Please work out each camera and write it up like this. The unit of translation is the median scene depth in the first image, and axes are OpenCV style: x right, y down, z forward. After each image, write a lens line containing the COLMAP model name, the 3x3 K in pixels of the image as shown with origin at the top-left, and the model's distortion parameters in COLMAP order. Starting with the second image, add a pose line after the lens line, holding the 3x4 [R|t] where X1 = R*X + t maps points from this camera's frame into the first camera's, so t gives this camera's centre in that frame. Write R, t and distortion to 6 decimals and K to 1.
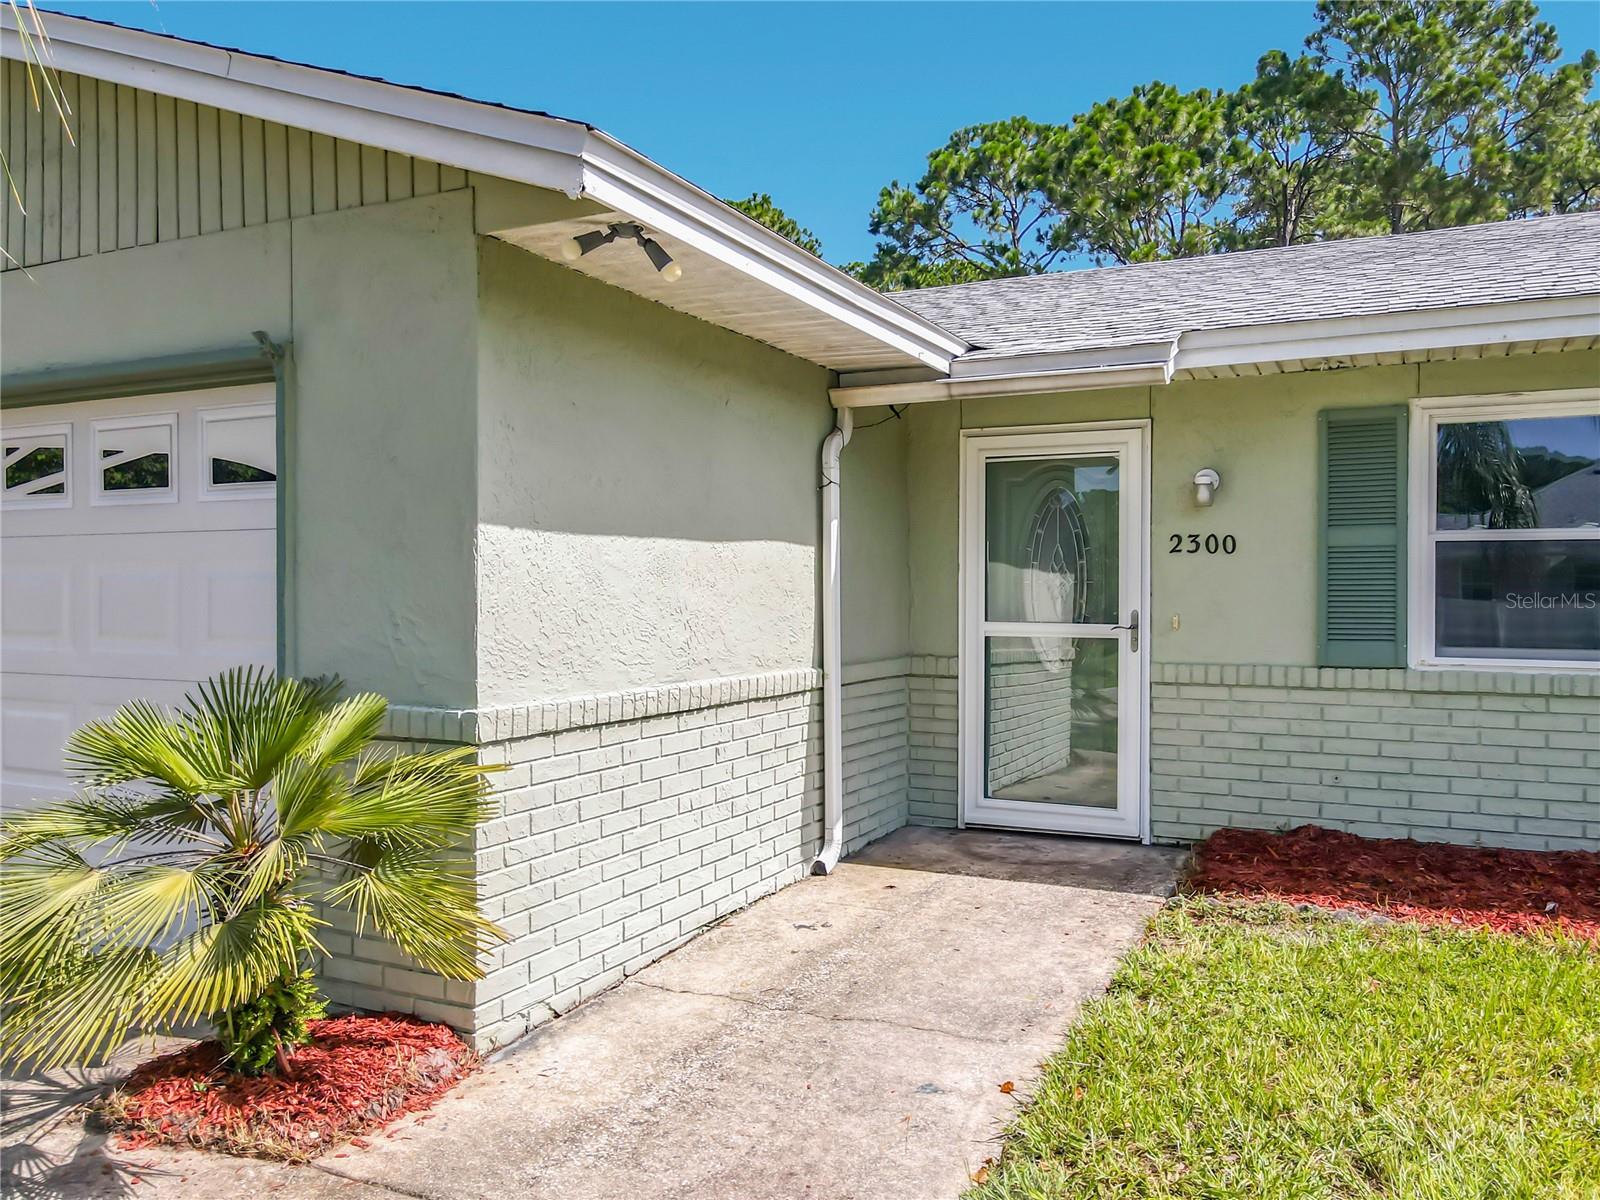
lens RADIAL K [[1203.6, 0, 806.3], [0, 1203.6, 602.0], [0, 0, 1]] dist [0.006620, -0.006159]
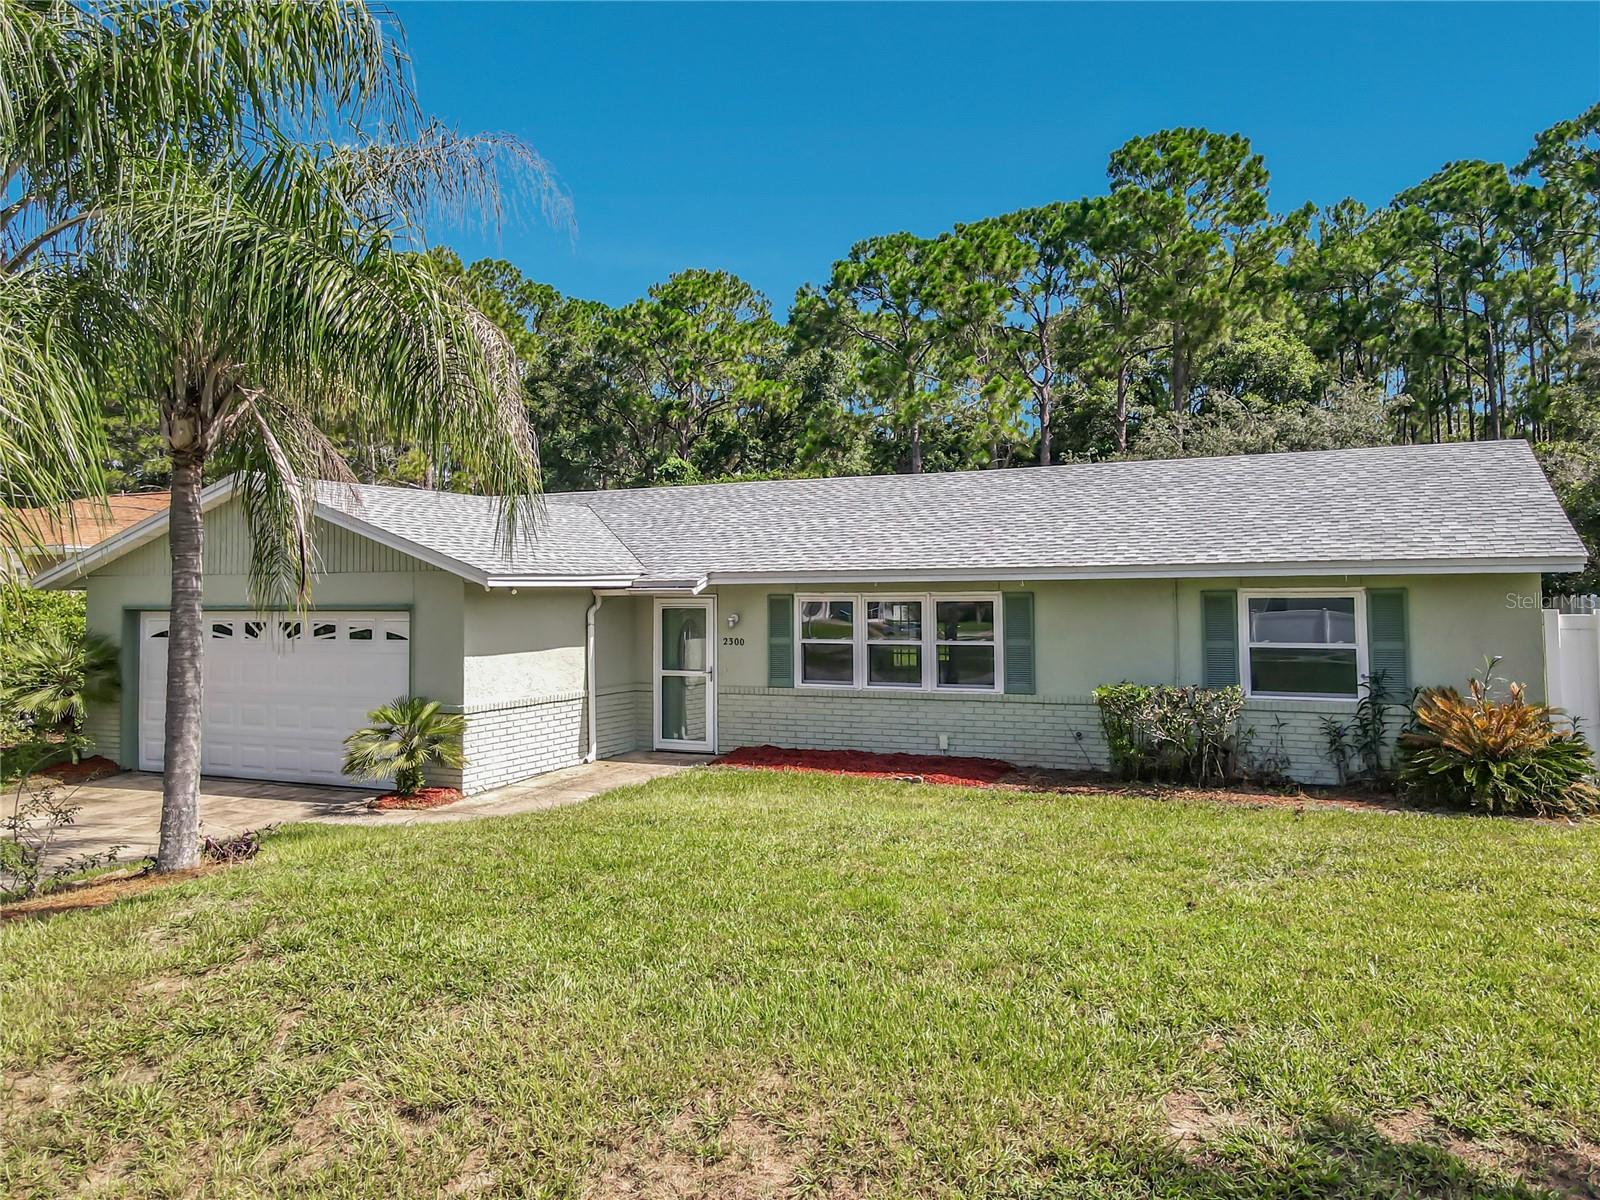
lens RADIAL K [[1203.6, 0, 809.7], [0, 1203.6, 522.1], [0, 0, 1]] dist [0.006620, -0.006159]
pose [[0.999933, -0.011070, 0.003457, 0.529700], [0.011267, 0.997911, -0.063615, -0.152319], [-0.002745, 0.063650, 0.997969, -1.848969]]
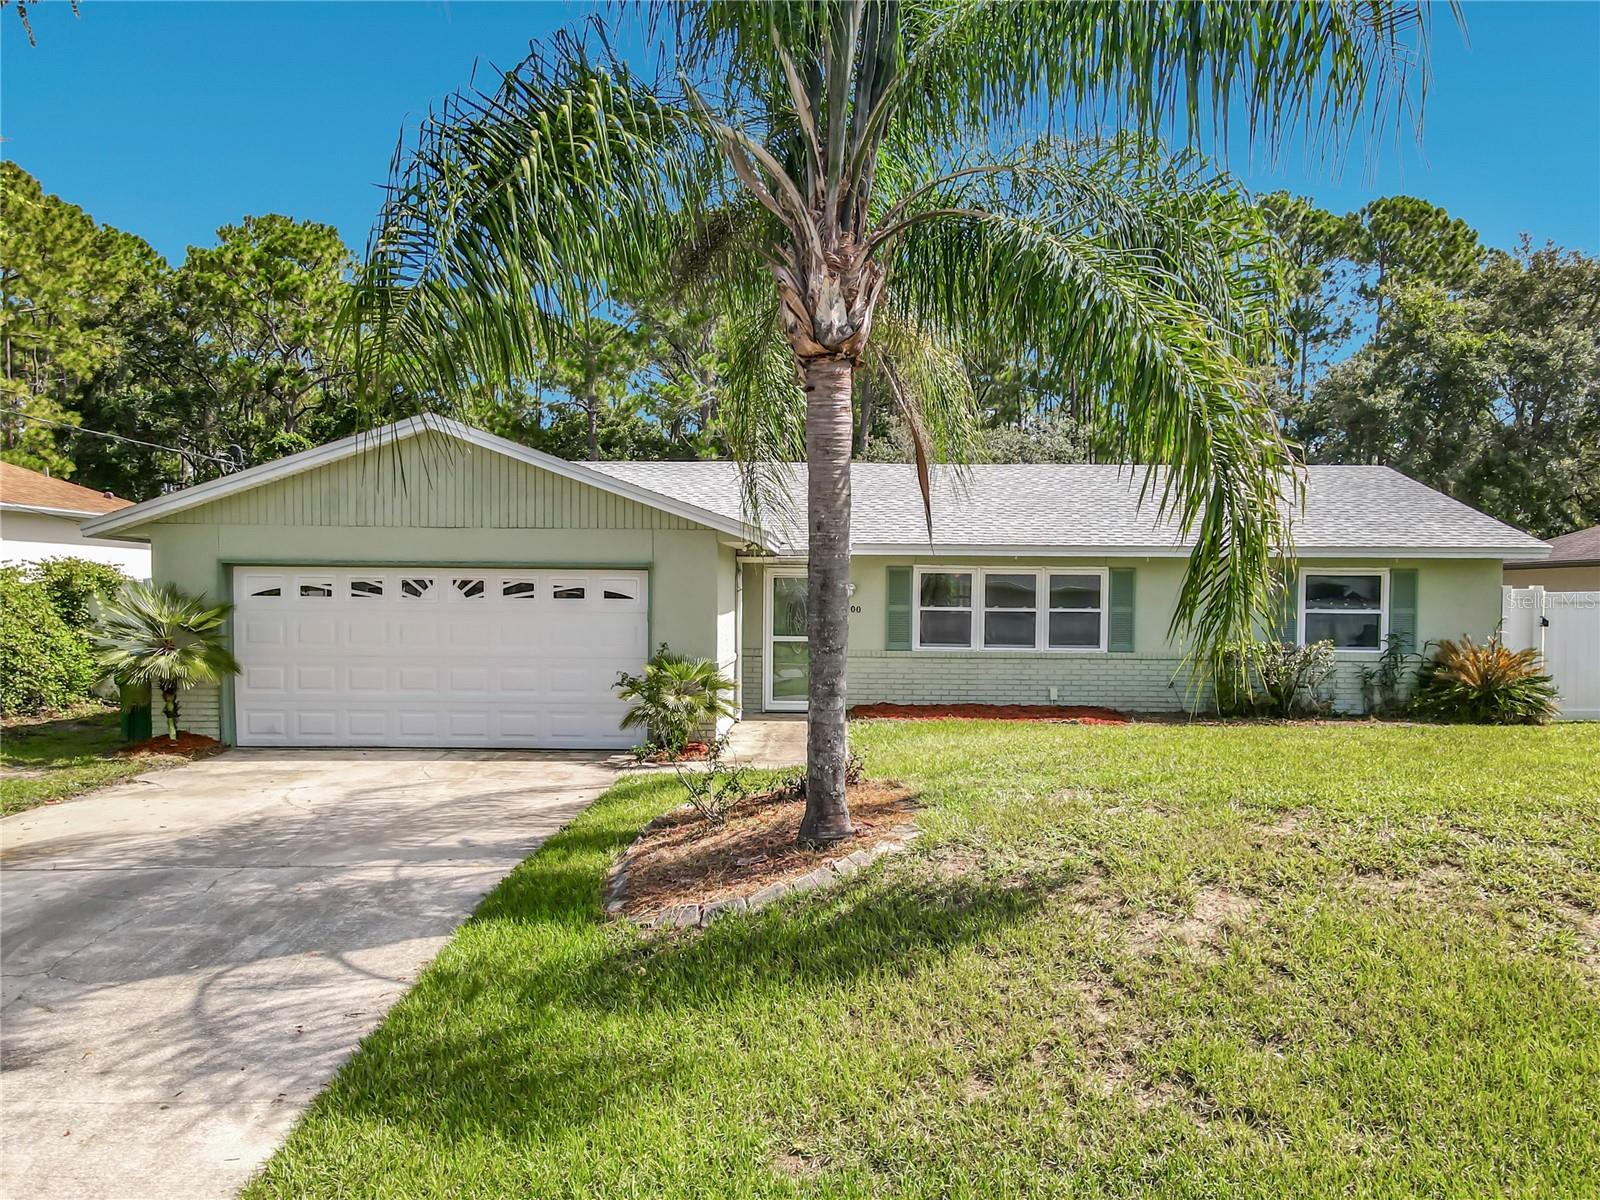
lens RADIAL K [[1203.6, 0, 821.5], [0, 1203.6, 643.9], [0, 0, 1]] dist [0.006620, -0.006159]
pose [[0.903382, -0.010870, 0.428700, -1.058556], [-0.004842, 0.999356, 0.035543, -0.072298], [-0.428810, -0.034185, 0.902748, -1.730125]]
